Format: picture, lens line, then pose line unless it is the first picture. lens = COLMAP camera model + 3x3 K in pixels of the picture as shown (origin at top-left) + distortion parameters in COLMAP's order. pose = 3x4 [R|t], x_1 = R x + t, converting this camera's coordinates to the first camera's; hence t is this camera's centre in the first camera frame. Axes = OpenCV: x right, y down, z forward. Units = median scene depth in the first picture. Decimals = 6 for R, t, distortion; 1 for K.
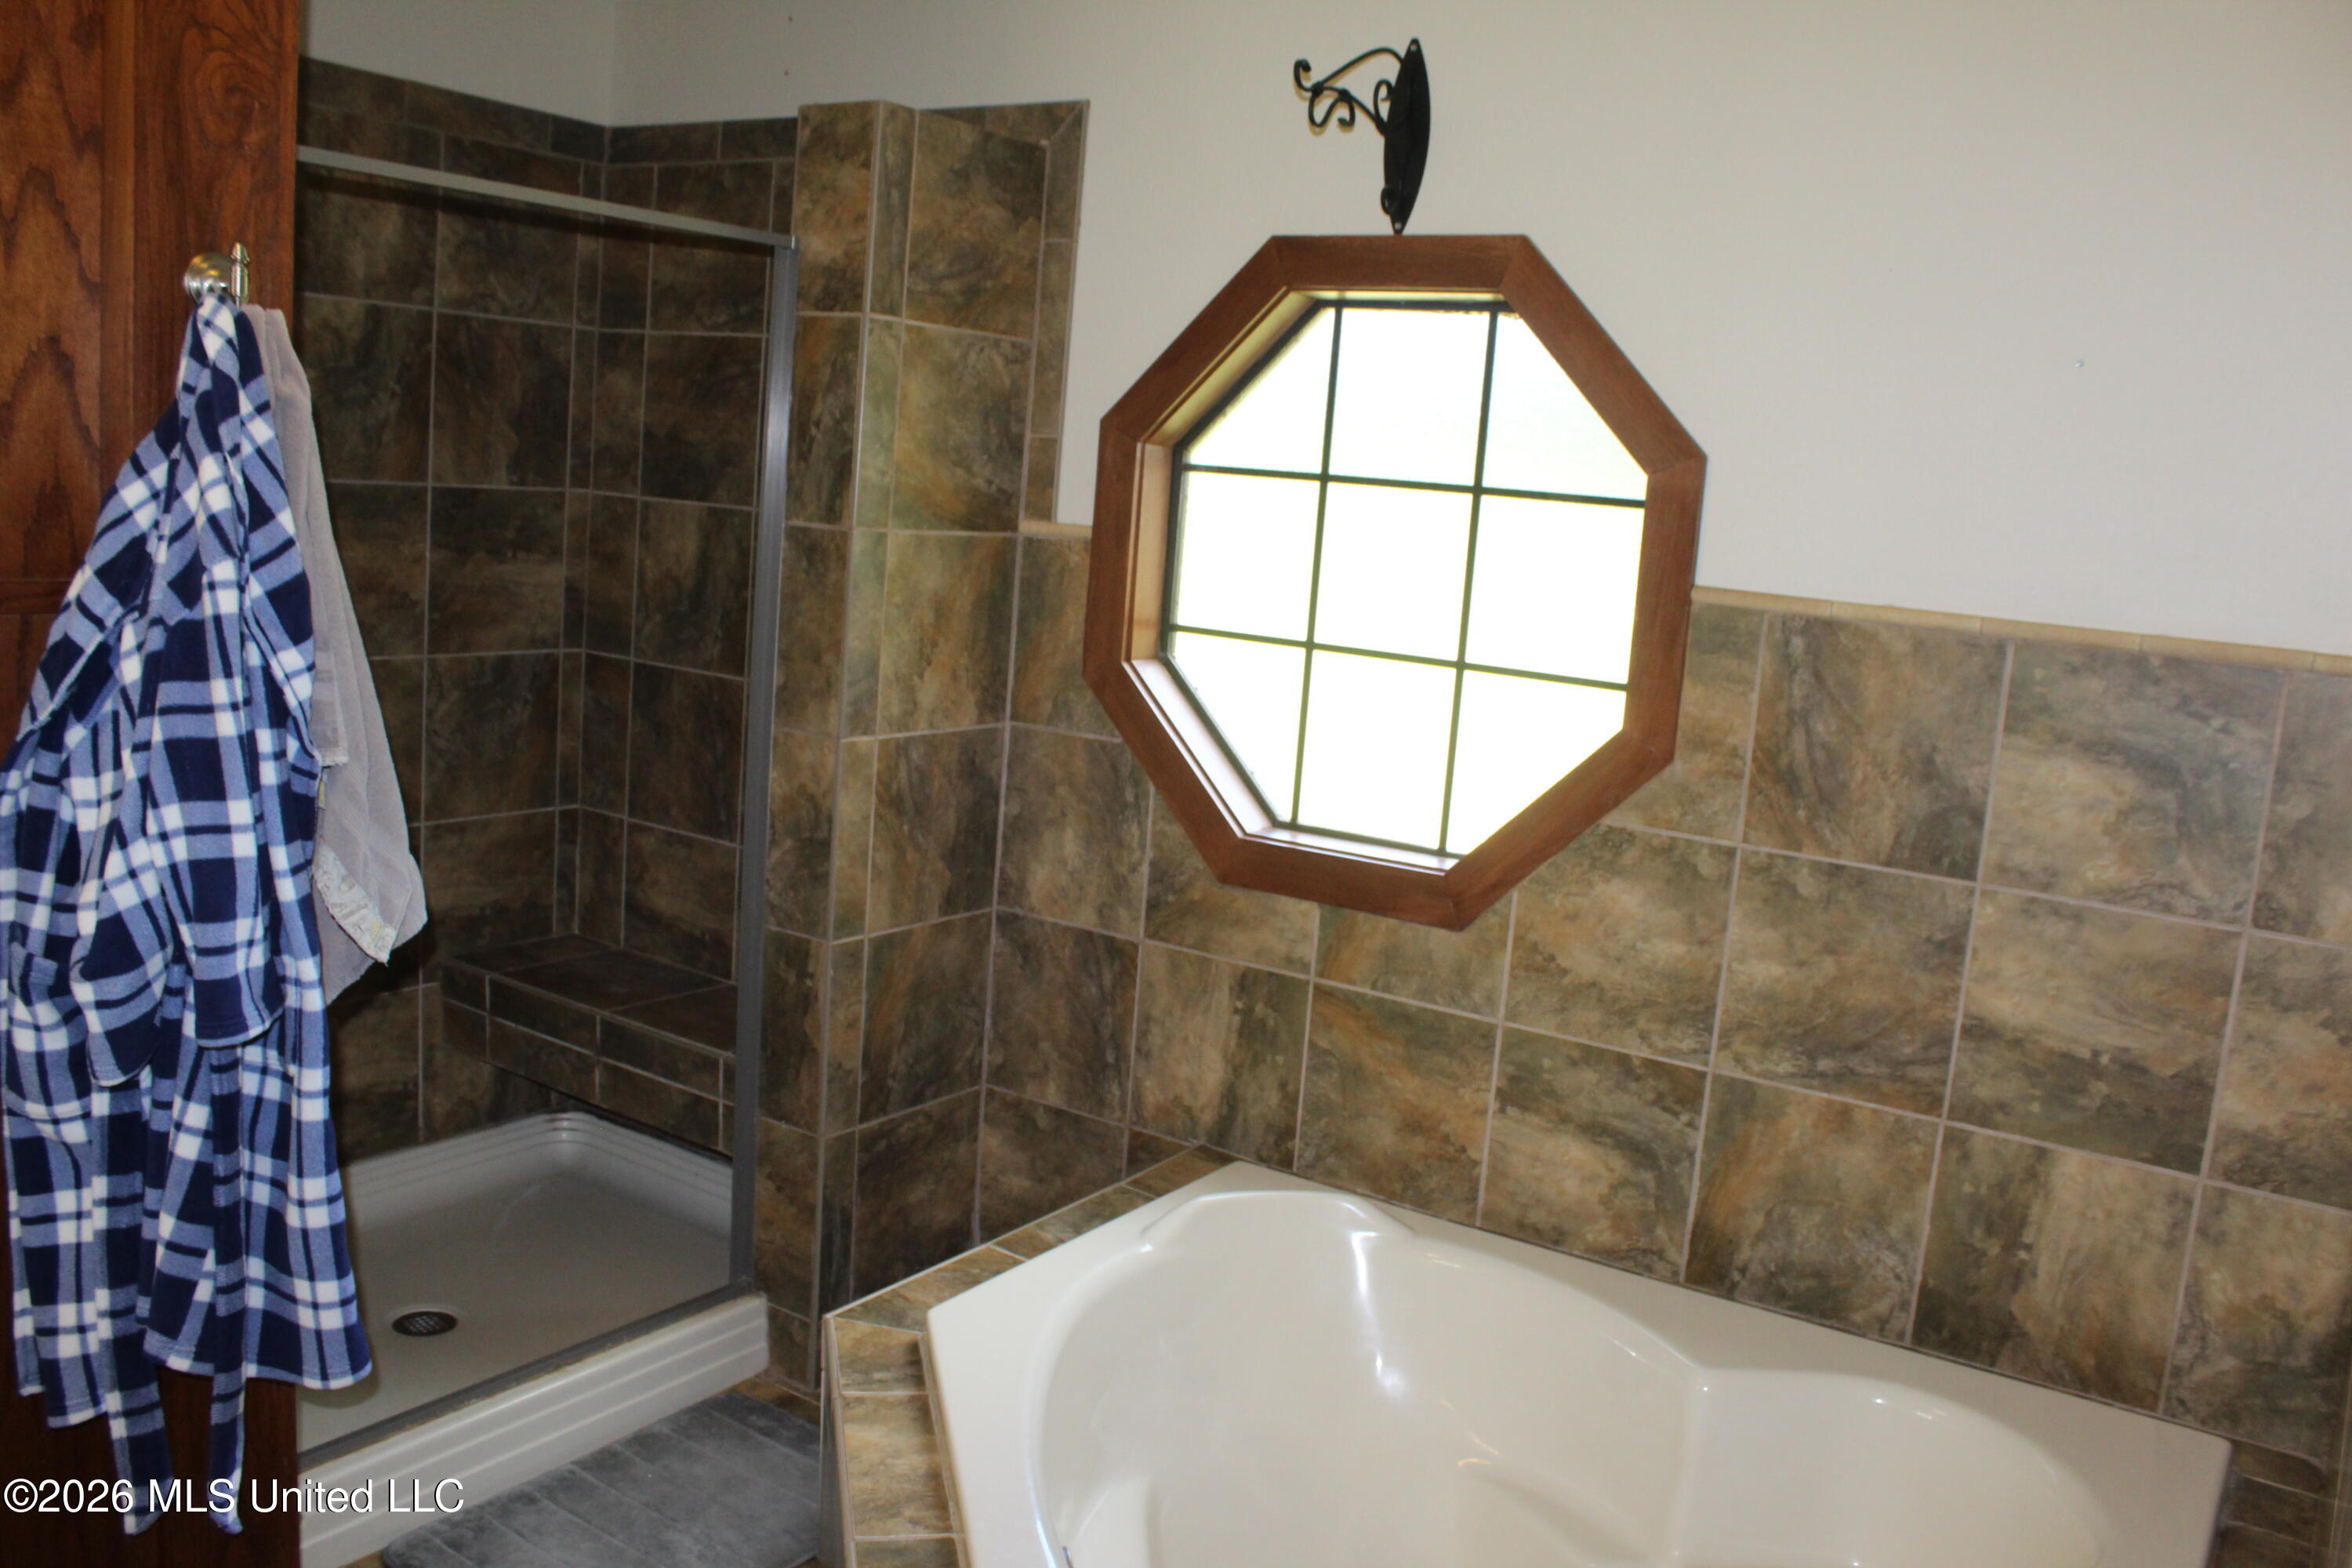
lens RADIAL K [[1964.1, 0, 1185.4], [0, 1964.1, 798.3], [0, 0, 1]] dist [-0.157040, 0.144305]
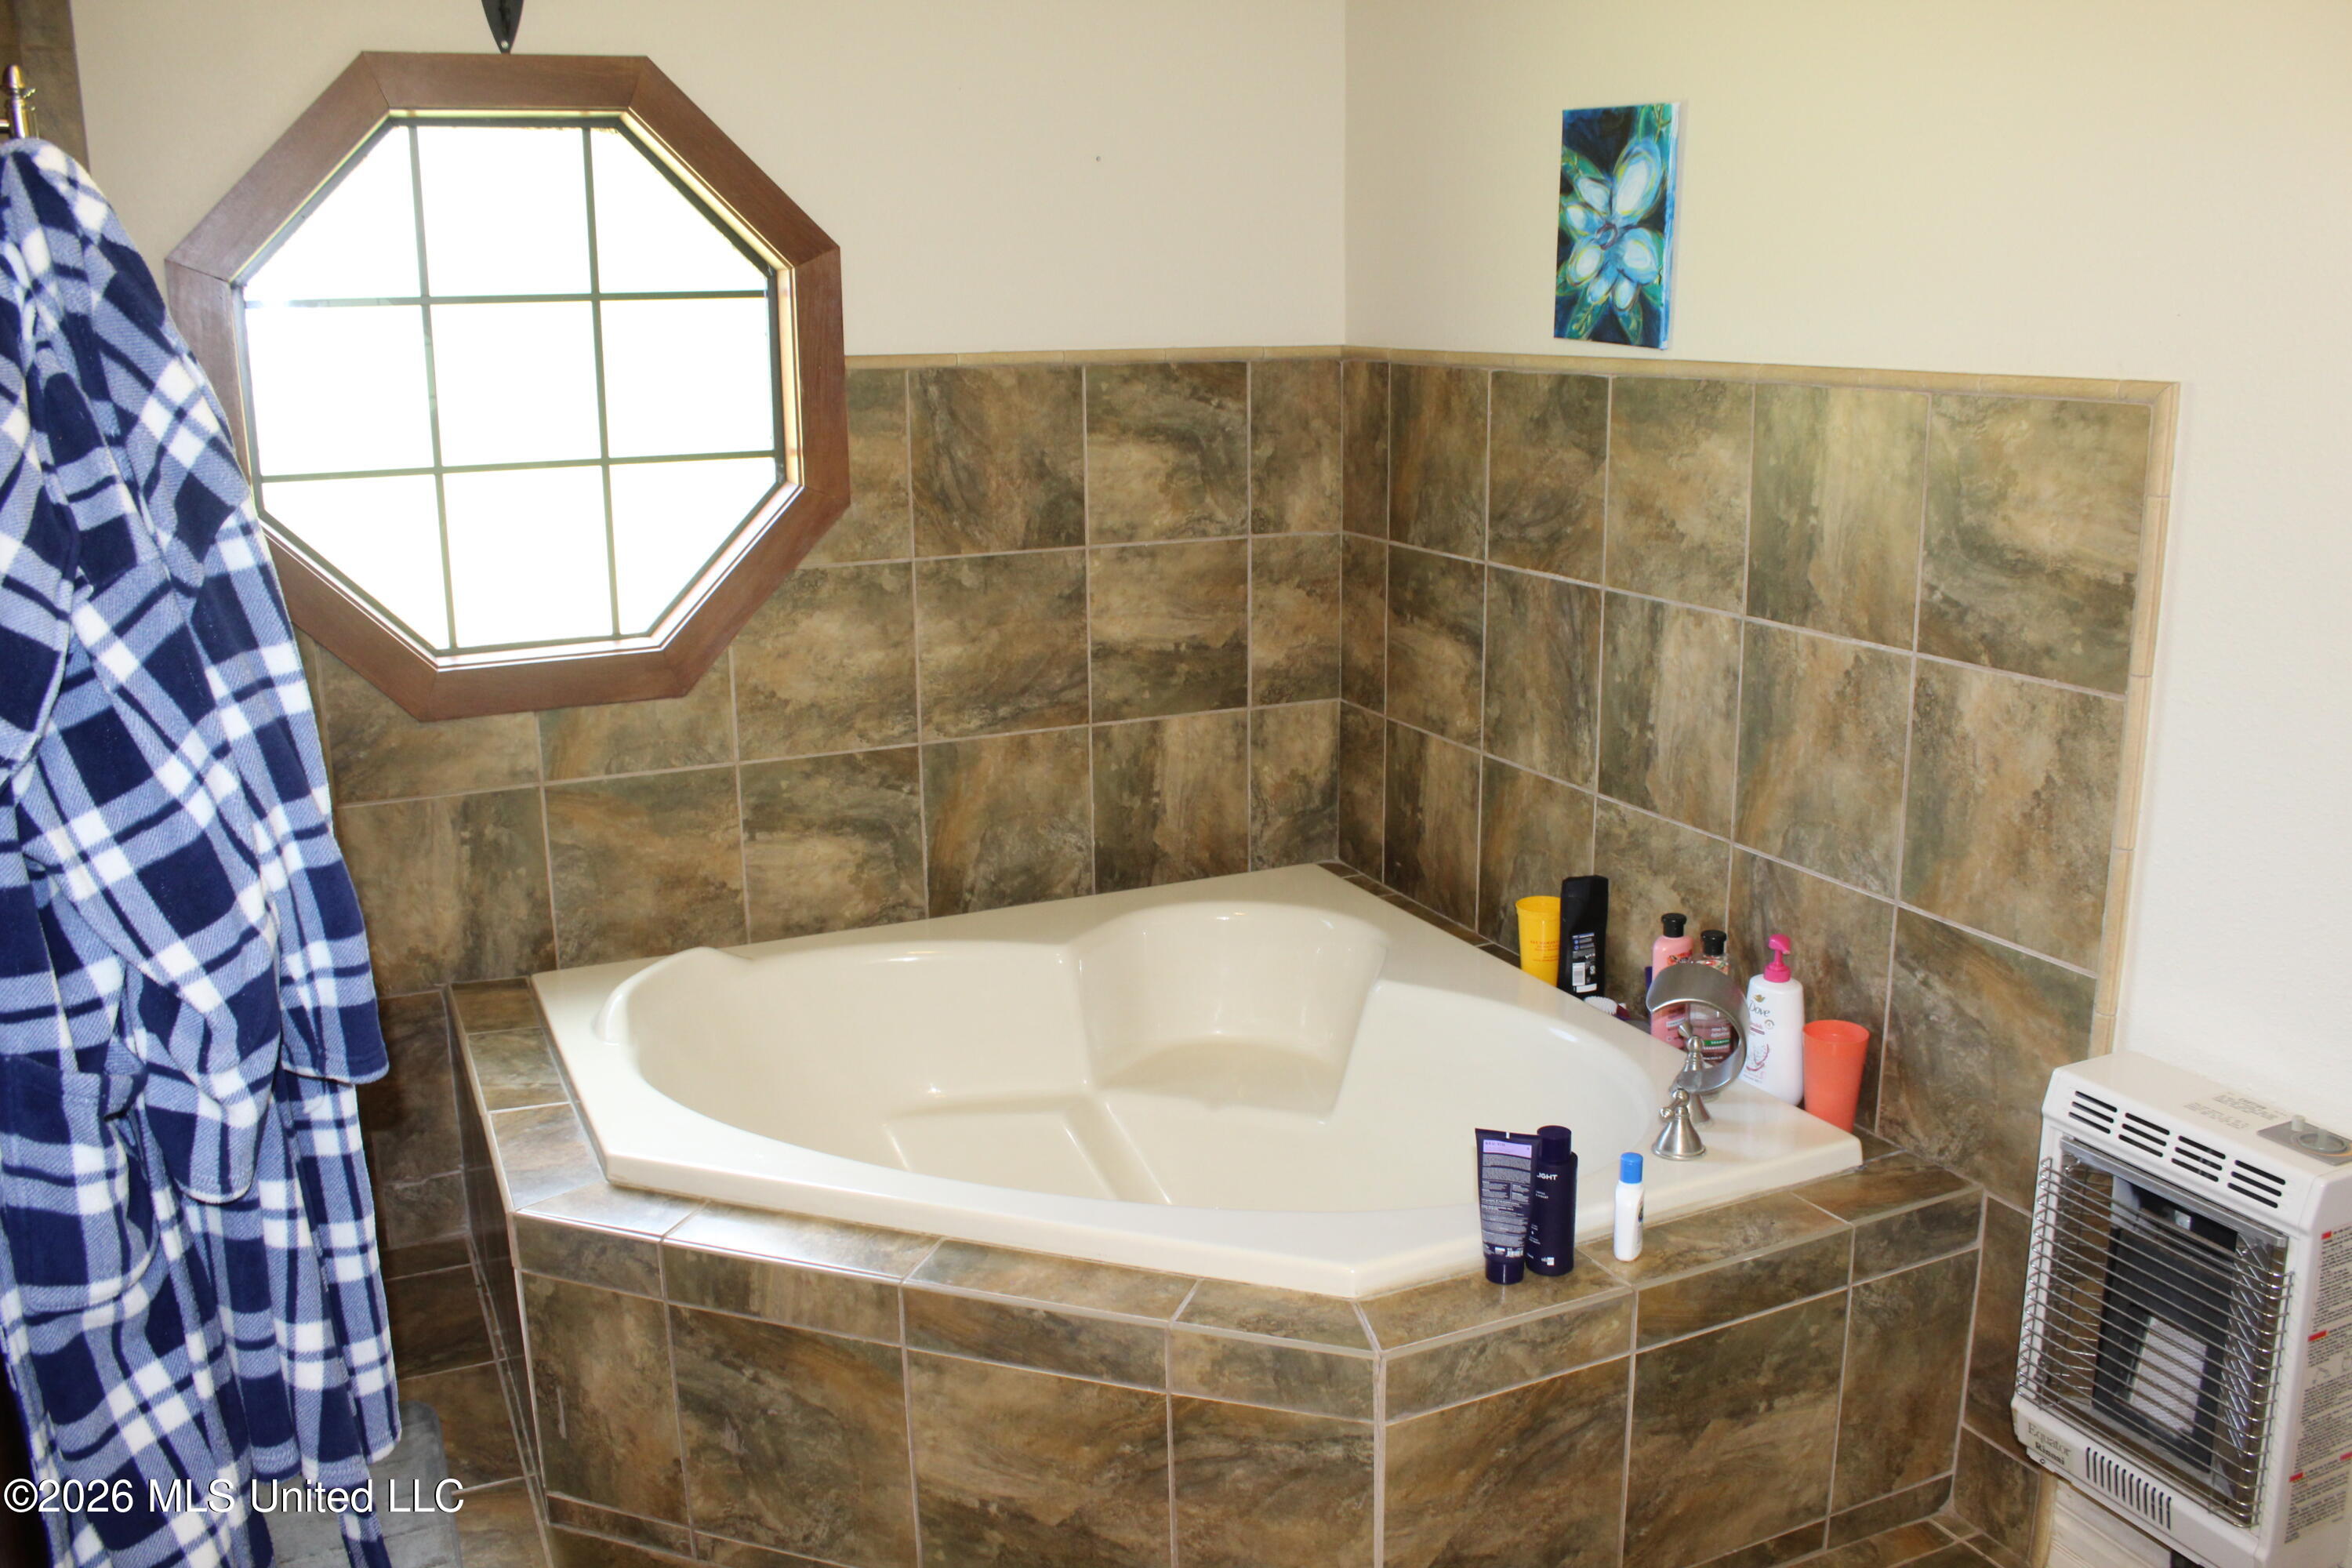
lens RADIAL K [[1964.1, 0, 1177.0], [0, 1964.1, 796.5], [0, 0, 1]] dist [-0.157040, 0.144305]
pose [[0.518314, -0.285527, 0.806117, -0.681901], [0.186757, 0.957657, 0.219123, -0.073583], [-0.834549, 0.036973, 0.549691, 0.178568]]
